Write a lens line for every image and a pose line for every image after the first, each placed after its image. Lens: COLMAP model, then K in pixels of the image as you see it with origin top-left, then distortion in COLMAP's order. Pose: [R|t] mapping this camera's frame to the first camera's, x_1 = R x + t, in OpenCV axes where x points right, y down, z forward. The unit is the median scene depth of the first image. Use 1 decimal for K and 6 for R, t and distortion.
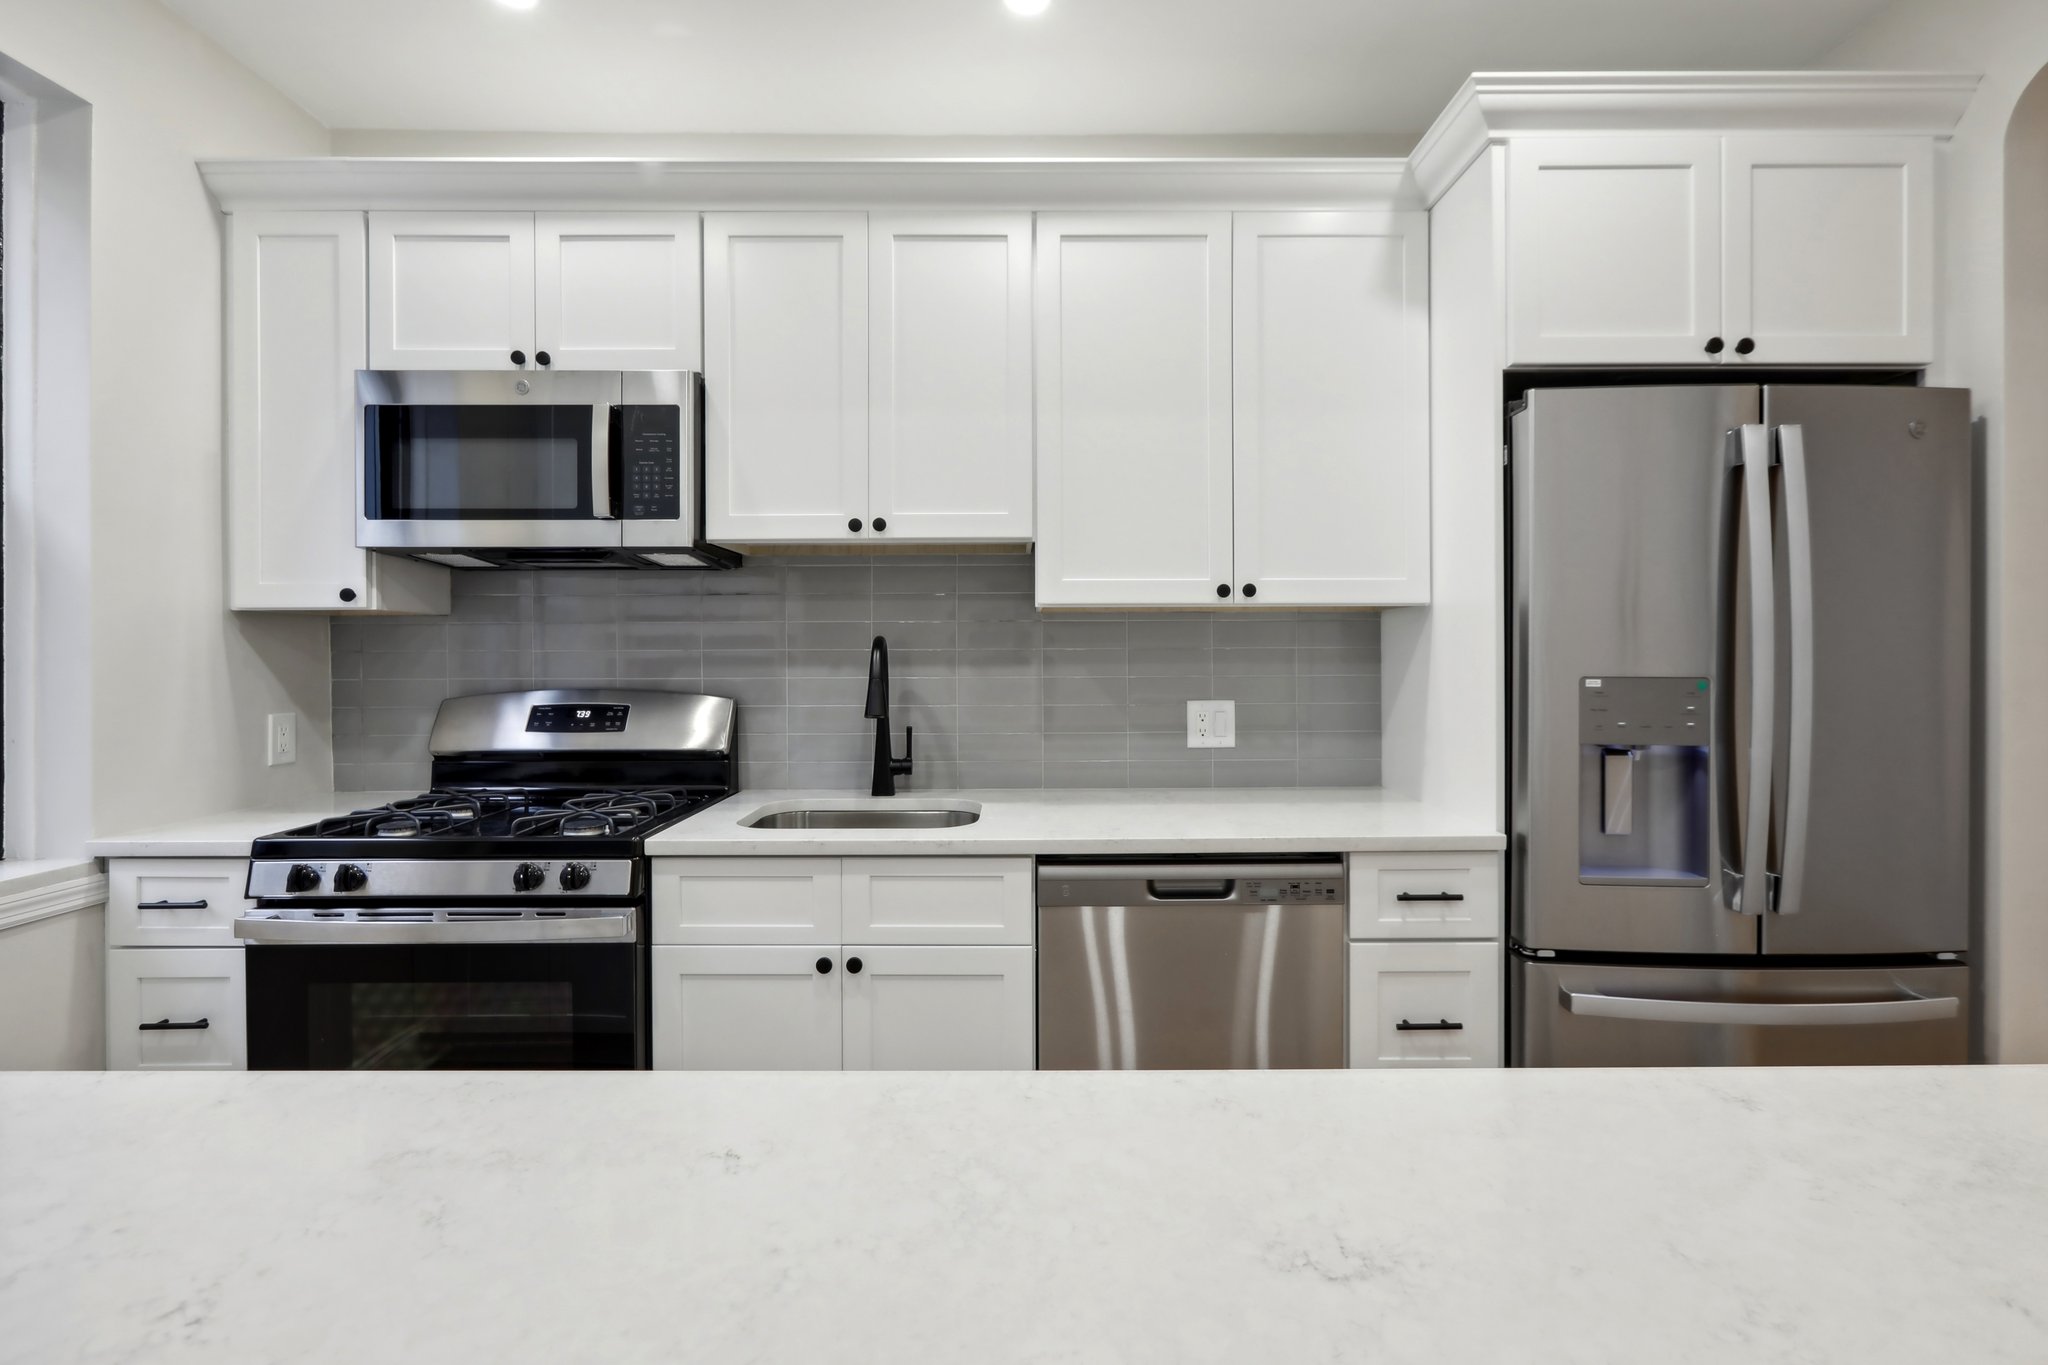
lens RADIAL K [[966.6, 0, 1021.8], [0, 966.6, 641.5], [0, 0, 1]] dist [0.001824, 0.000863]
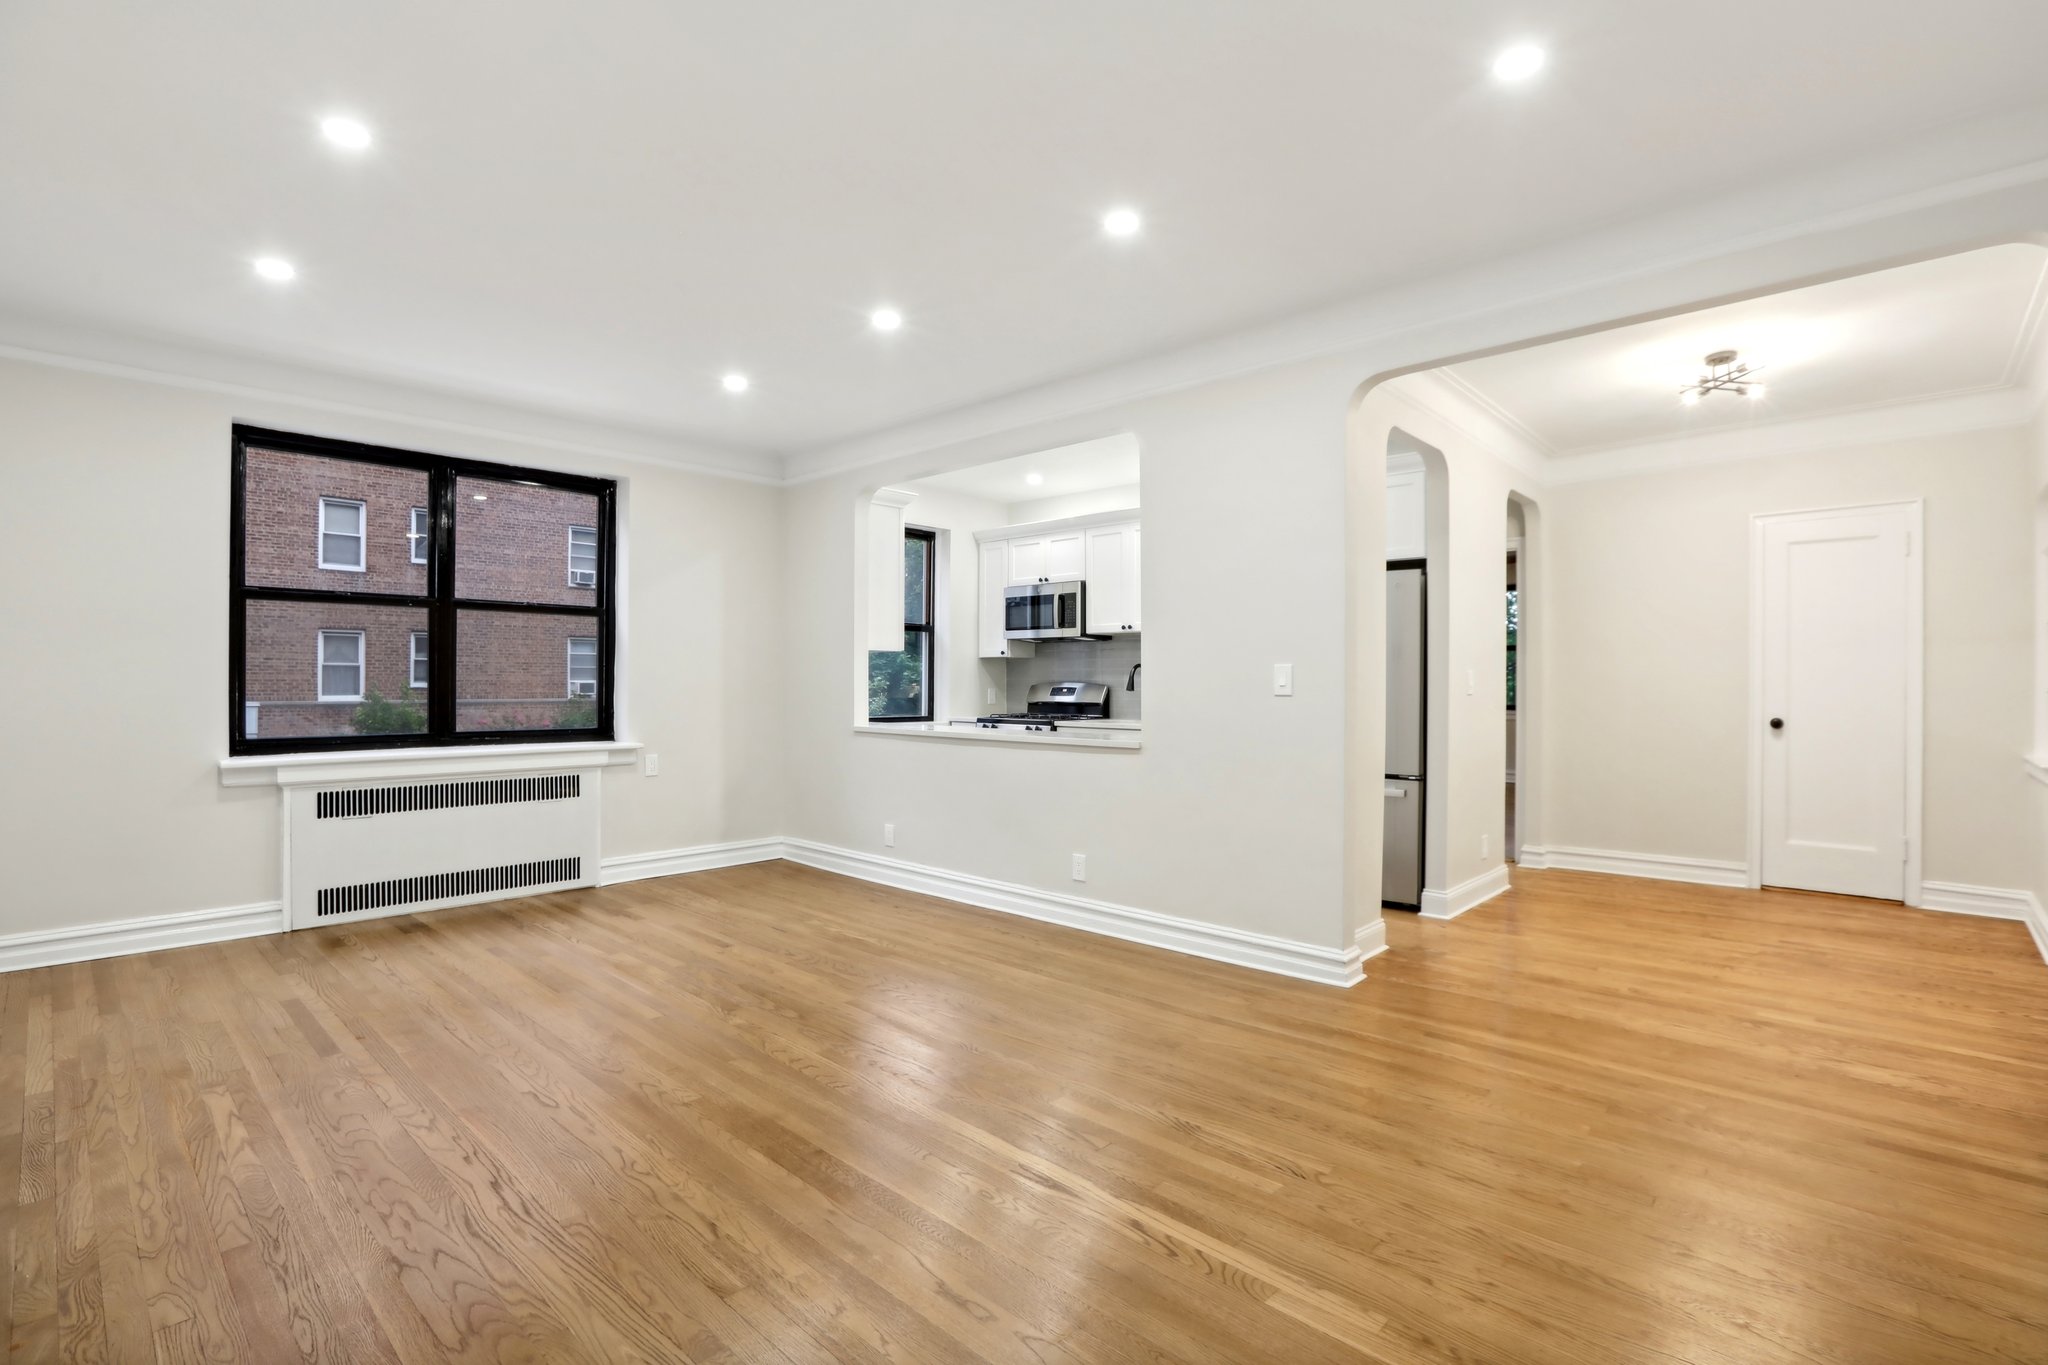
lens RADIAL K [[945.1, 0, 1024.0], [0, 945.1, 682.5], [0, 0, 1]] dist [-0.052849, 0.023318]
pose [[0.740423, 0.002864, -0.672135, 1.633011], [0.002688, 0.999970, 0.007222, 0.033106], [0.672136, -0.007154, 0.740393, -1.450453]]
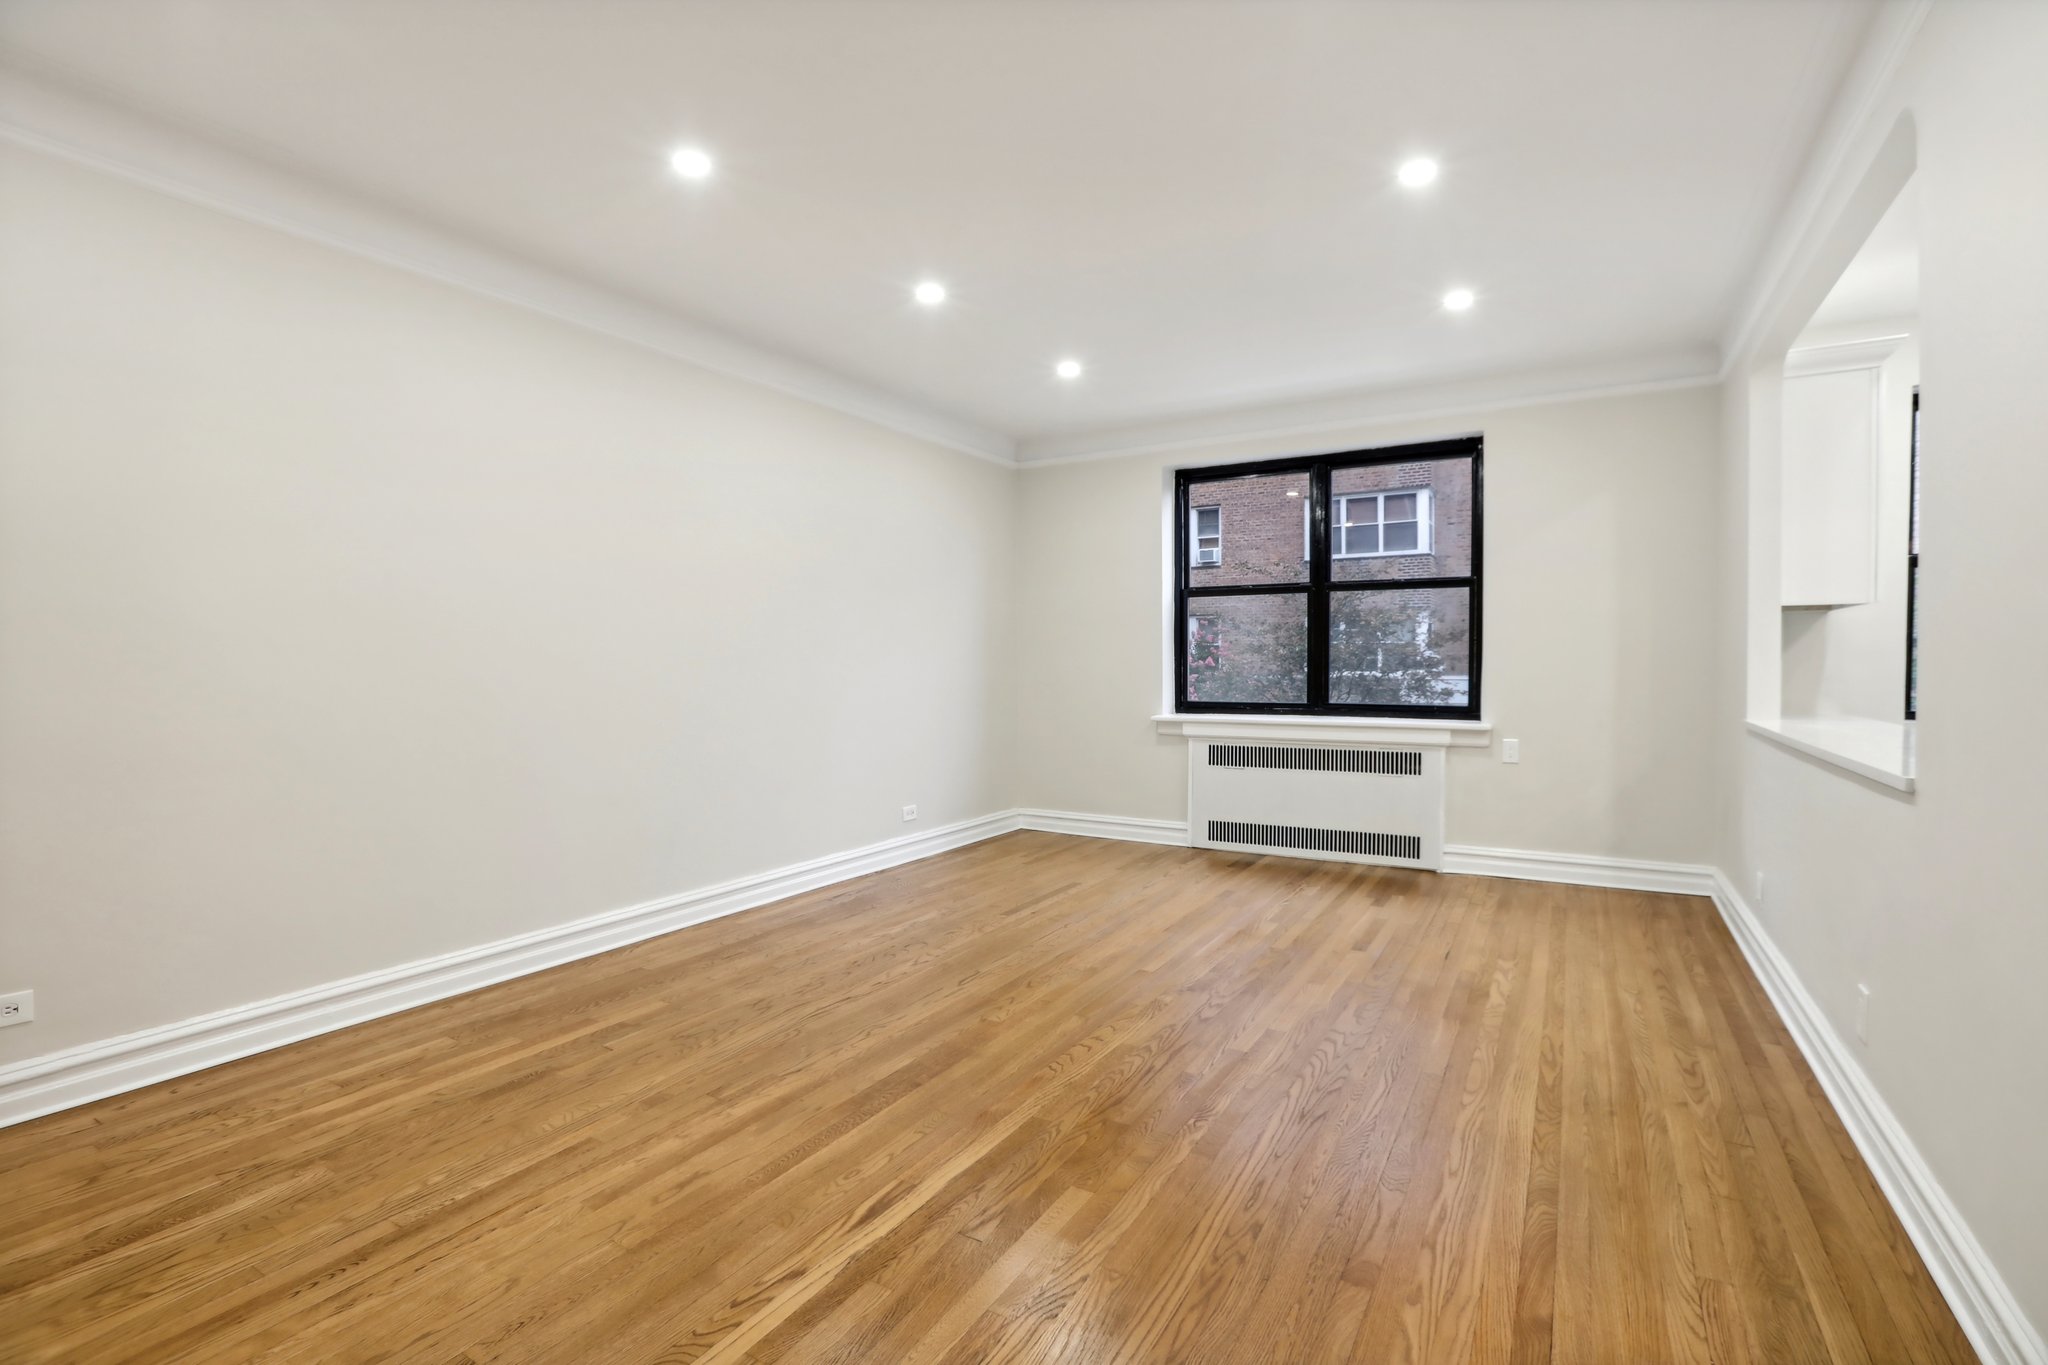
lens RADIAL K [[945.1, 0, 1024.0], [0, 945.1, 682.5], [0, 0, 1]] dist [-0.052849, 0.023318]
pose [[-0.501711, 0.024103, -0.864700, 1.681199], [0.013758, 0.999708, 0.019884, 0.050074], [0.864926, -0.001920, -0.501896, -0.125518]]
